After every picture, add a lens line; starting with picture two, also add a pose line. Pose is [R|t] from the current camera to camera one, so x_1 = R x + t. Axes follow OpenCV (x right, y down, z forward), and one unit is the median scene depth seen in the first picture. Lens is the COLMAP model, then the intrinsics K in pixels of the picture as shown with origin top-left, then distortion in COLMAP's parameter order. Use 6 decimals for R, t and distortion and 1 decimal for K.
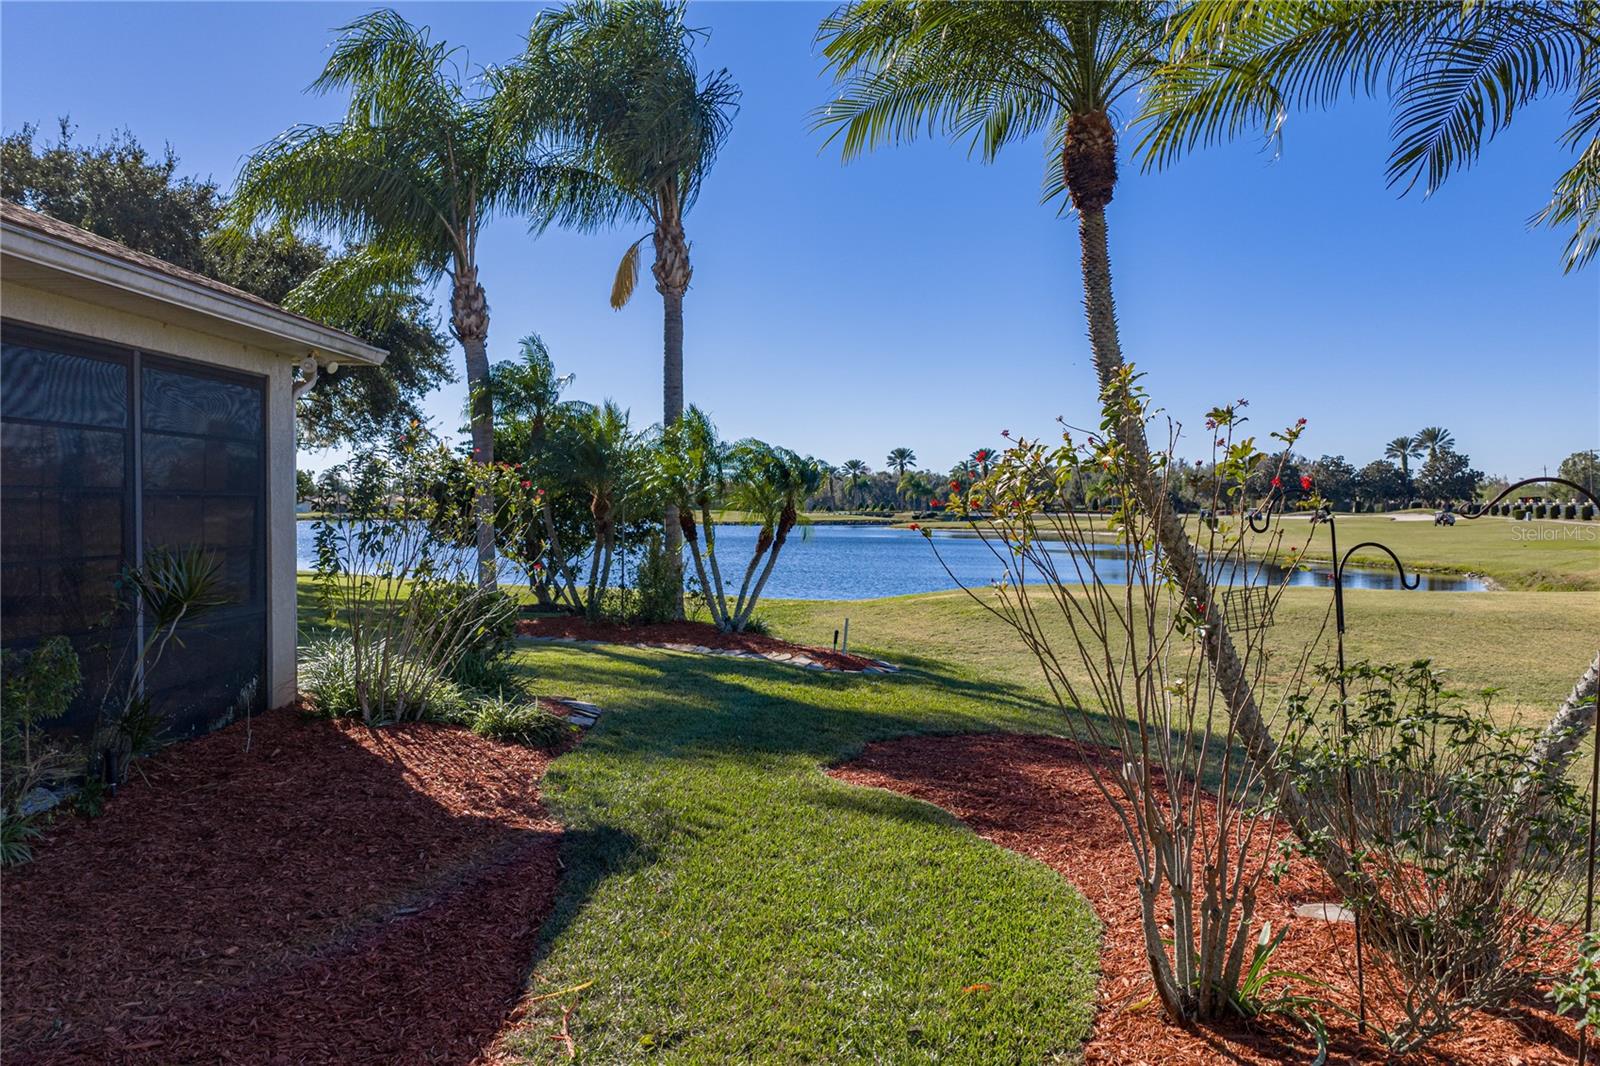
lens RADIAL K [[1286.7, 0, 773.6], [0, 1286.7, 523.9], [0, 0, 1]] dist [0.007999, -0.022495]
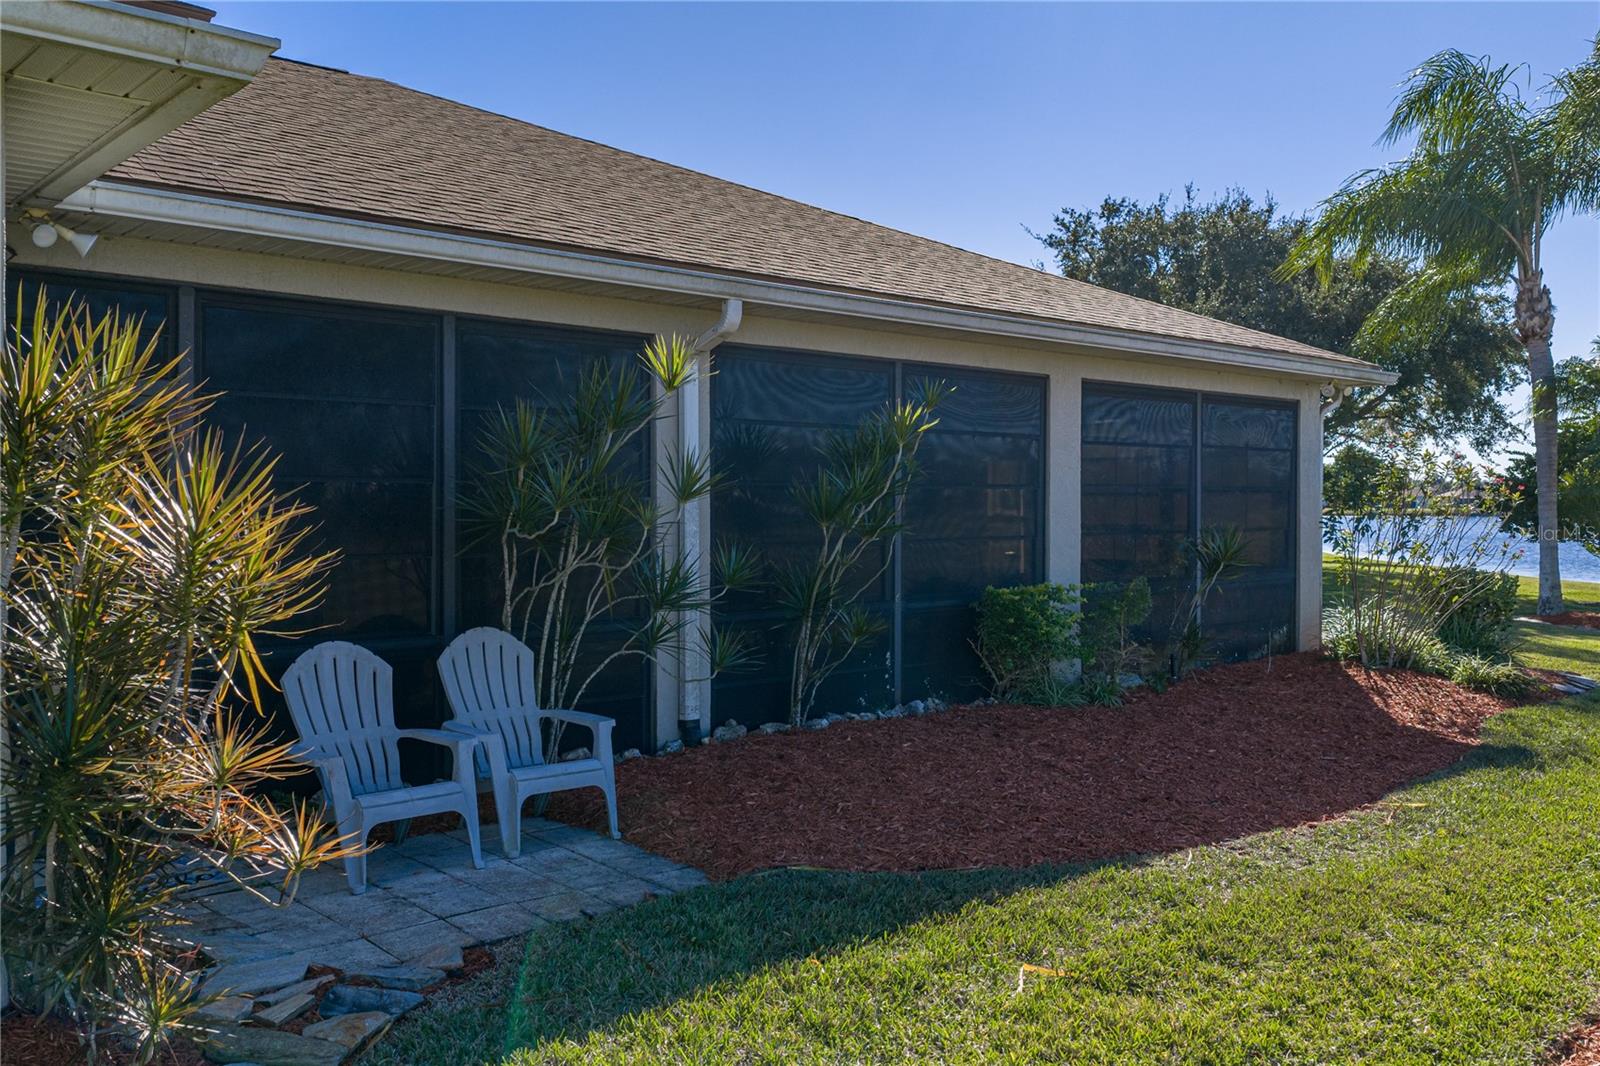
lens RADIAL K [[1286.7, 0, 802.9], [0, 1286.7, 527.6], [0, 0, 1]] dist [0.007999, -0.022495]
pose [[0.691550, 0.018245, -0.722098, 0.112874], [-0.013050, 0.999833, 0.012765, 0.003227], [0.722211, 0.000596, 0.691673, -0.152134]]
